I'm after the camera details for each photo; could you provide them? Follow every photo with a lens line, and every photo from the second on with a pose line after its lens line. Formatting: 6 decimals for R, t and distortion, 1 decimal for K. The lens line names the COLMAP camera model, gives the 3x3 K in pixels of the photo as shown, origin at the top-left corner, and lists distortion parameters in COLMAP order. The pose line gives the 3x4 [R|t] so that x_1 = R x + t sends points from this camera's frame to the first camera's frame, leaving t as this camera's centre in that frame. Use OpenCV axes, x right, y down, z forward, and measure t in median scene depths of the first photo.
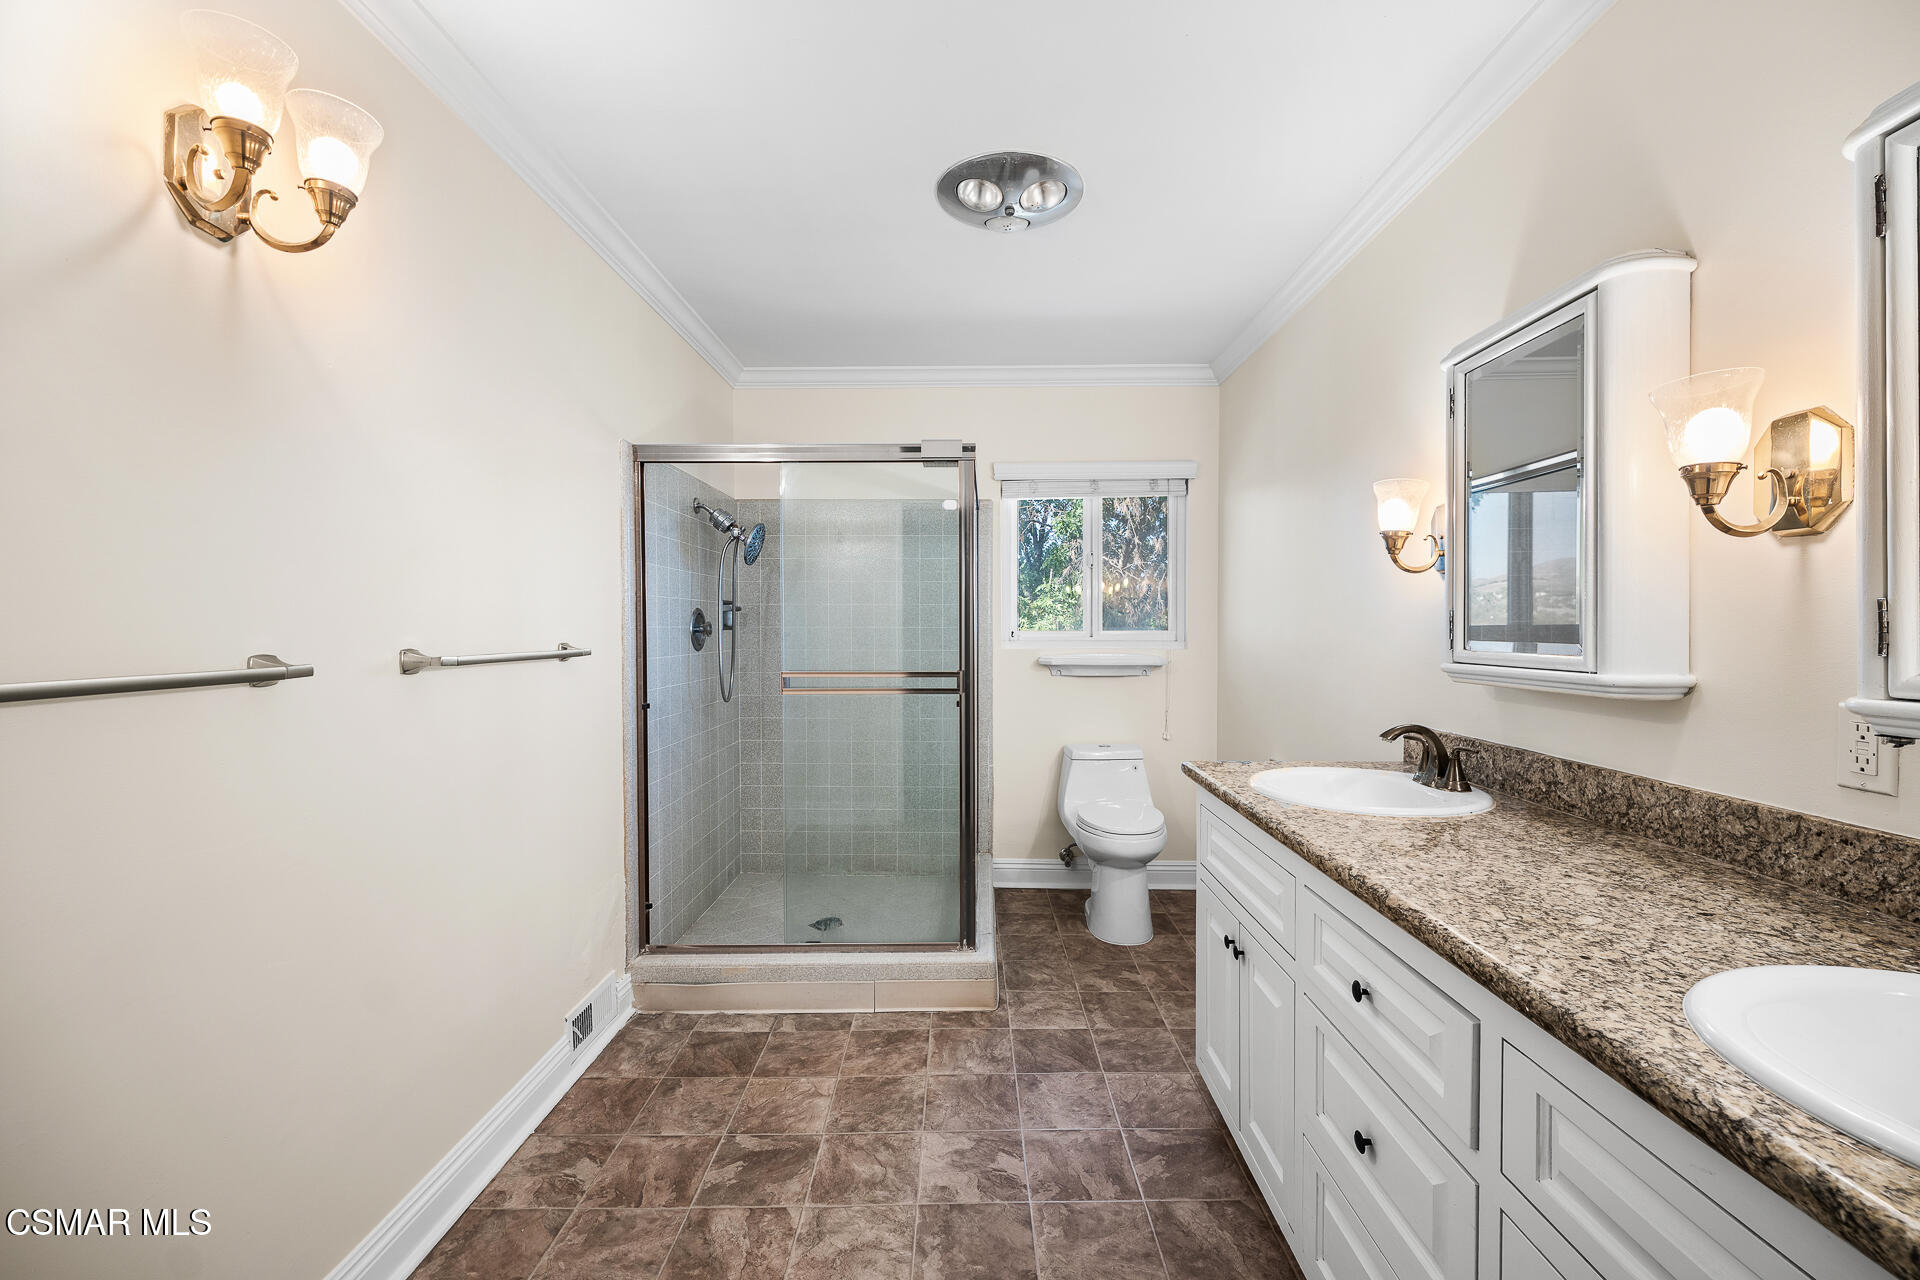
lens RADIAL K [[788.9, 0, 984.2], [0, 788.9, 636.6], [0, 0, 1]] dist [0.005852, -0.000971]
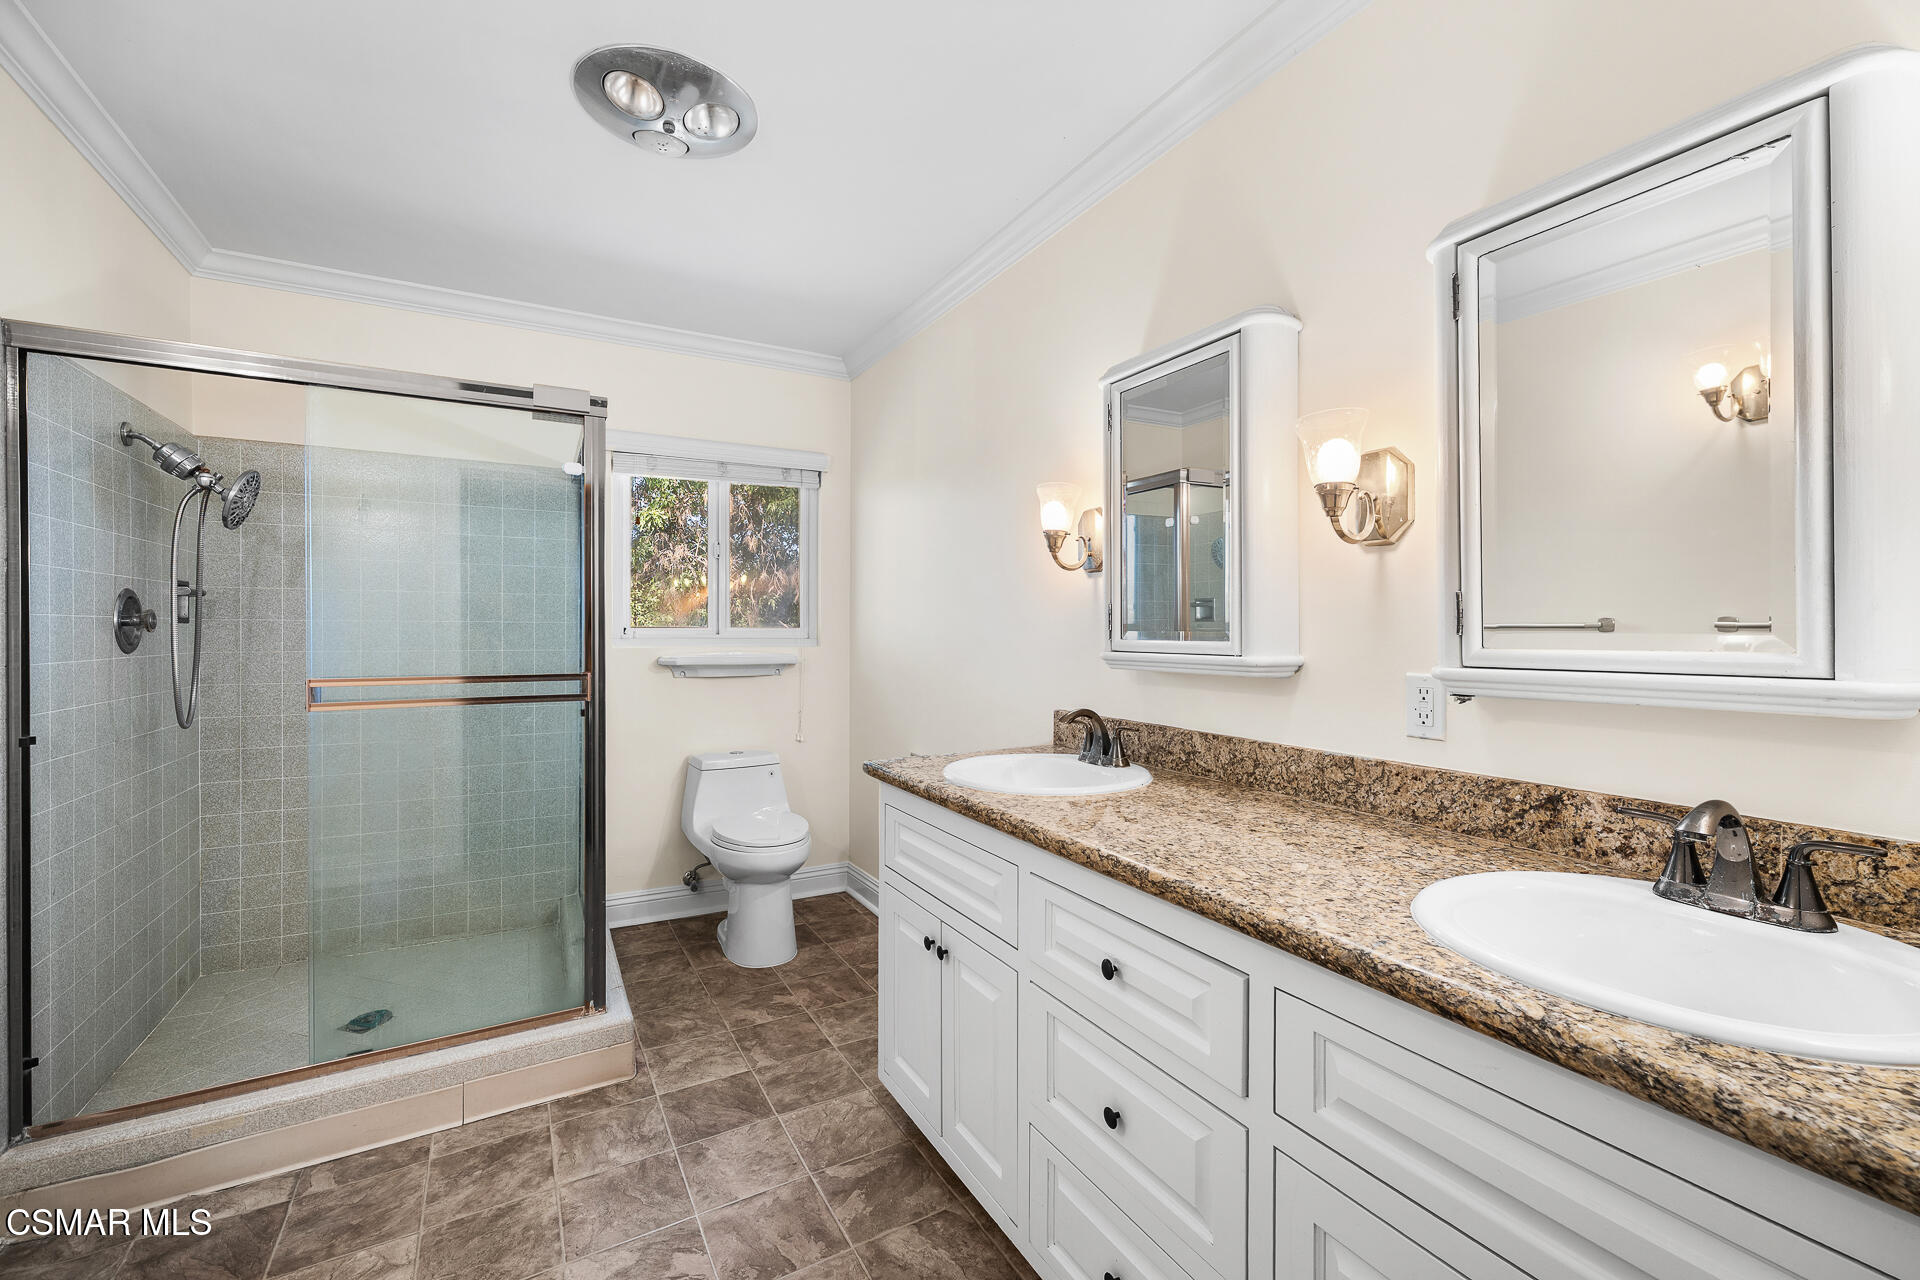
lens RADIAL K [[788.9, 0, 960.0], [0, 788.9, 630.1], [0, 0, 1]] dist [0.005852, -0.000971]
pose [[0.873461, 0.001890, 0.486890, -0.116254], [0.004129, 0.999928, -0.011289, 0.013426], [-0.486877, 0.011870, 0.873390, 0.121124]]
